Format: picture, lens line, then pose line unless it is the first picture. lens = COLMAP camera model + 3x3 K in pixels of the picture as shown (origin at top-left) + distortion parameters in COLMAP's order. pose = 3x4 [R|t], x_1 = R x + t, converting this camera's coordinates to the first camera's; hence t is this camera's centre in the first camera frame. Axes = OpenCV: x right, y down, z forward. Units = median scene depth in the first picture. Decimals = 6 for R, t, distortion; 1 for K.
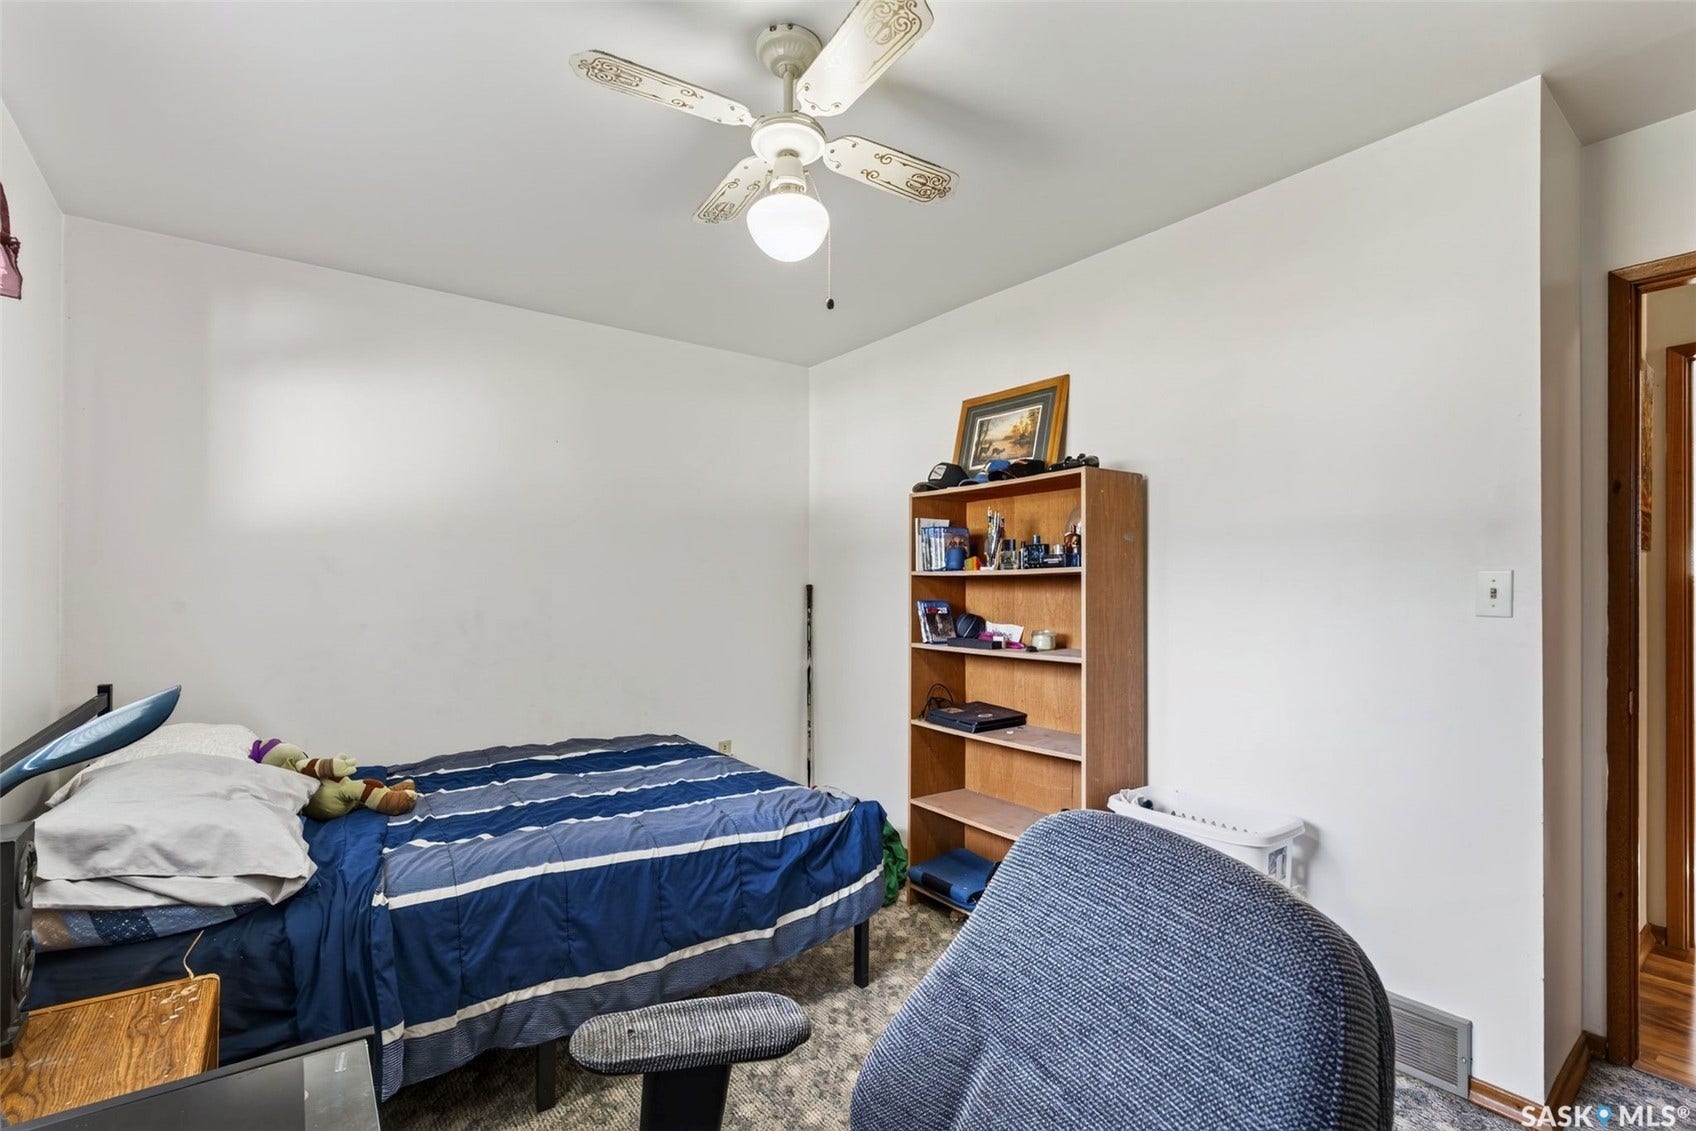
lens RADIAL K [[761.6, 0, 848.9], [0, 761.6, 575.5], [0, 0, 1]] dist [-0.000591, -0.000104]
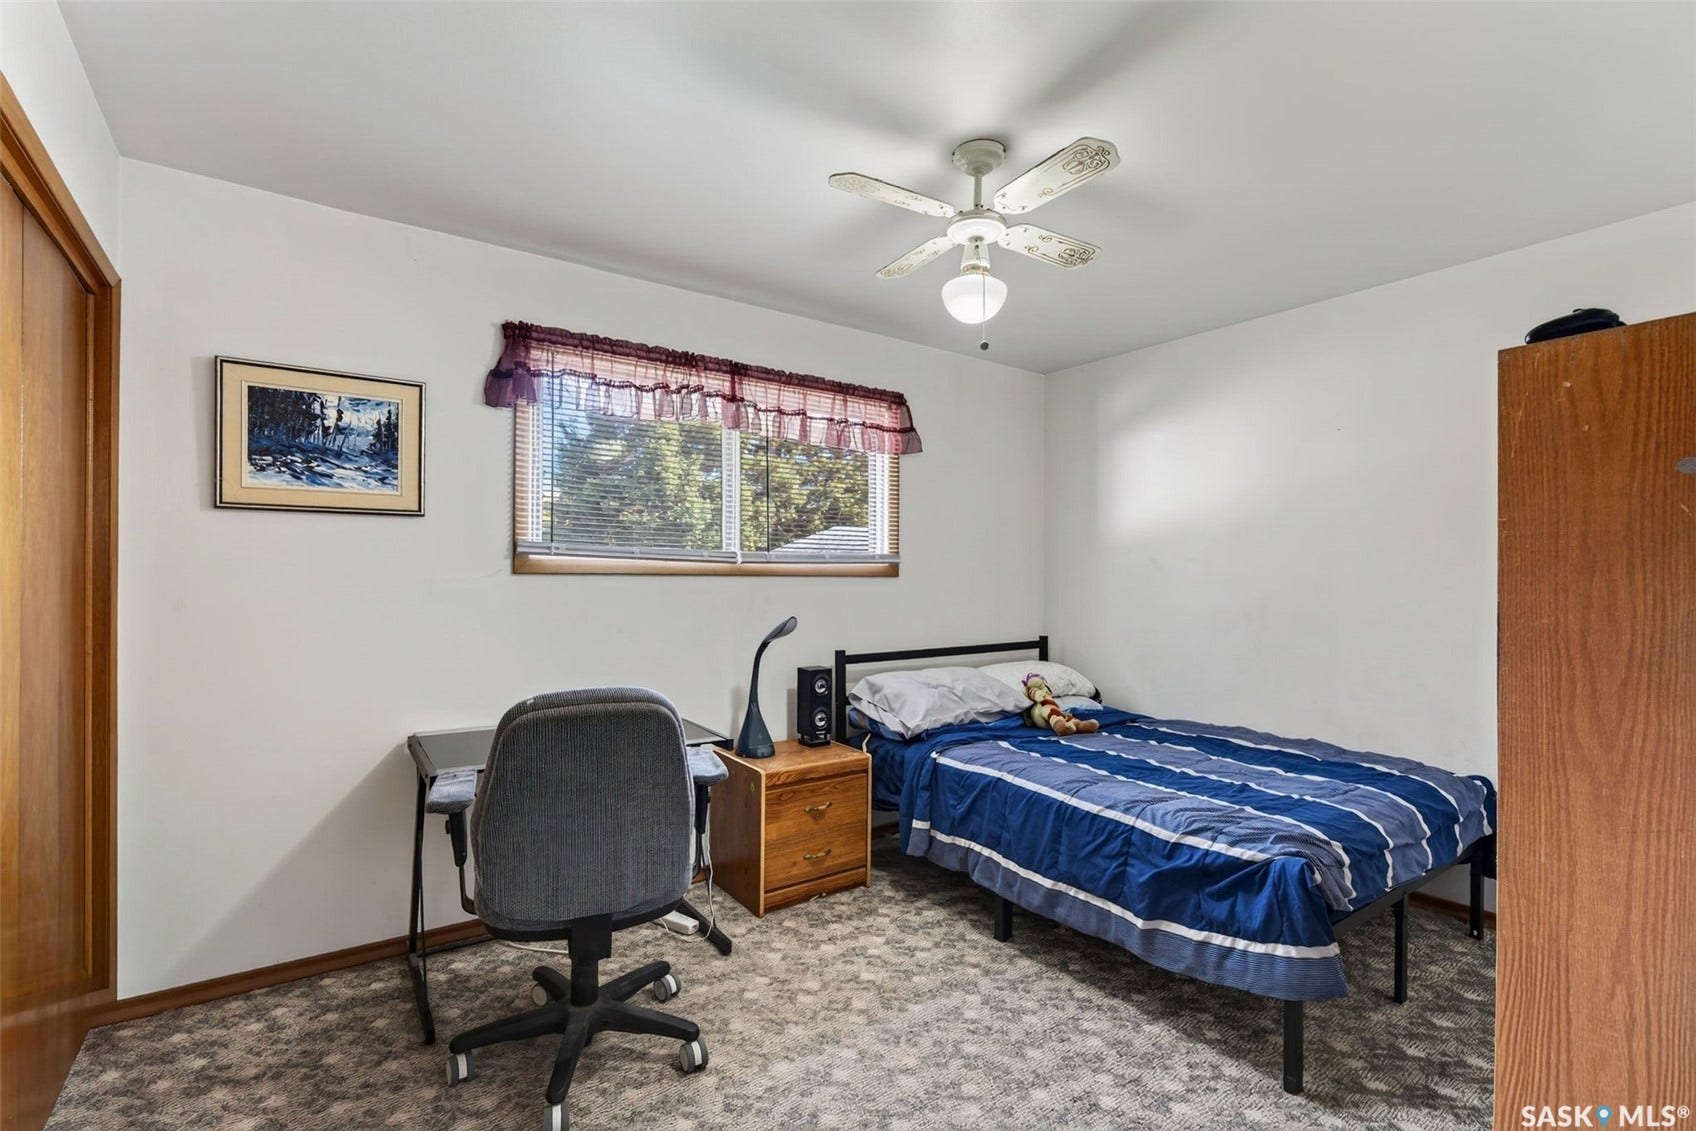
lens RADIAL K [[766.1, 0, 848.1], [0, 766.1, 573.9], [0, 0, 1]] dist [-0.000471, 0.000517]
pose [[-0.012870, -0.012278, -0.999842, 0.924061], [0.012887, 0.999840, -0.012444, 0.015153], [0.999834, -0.013045, -0.012710, 0.637373]]
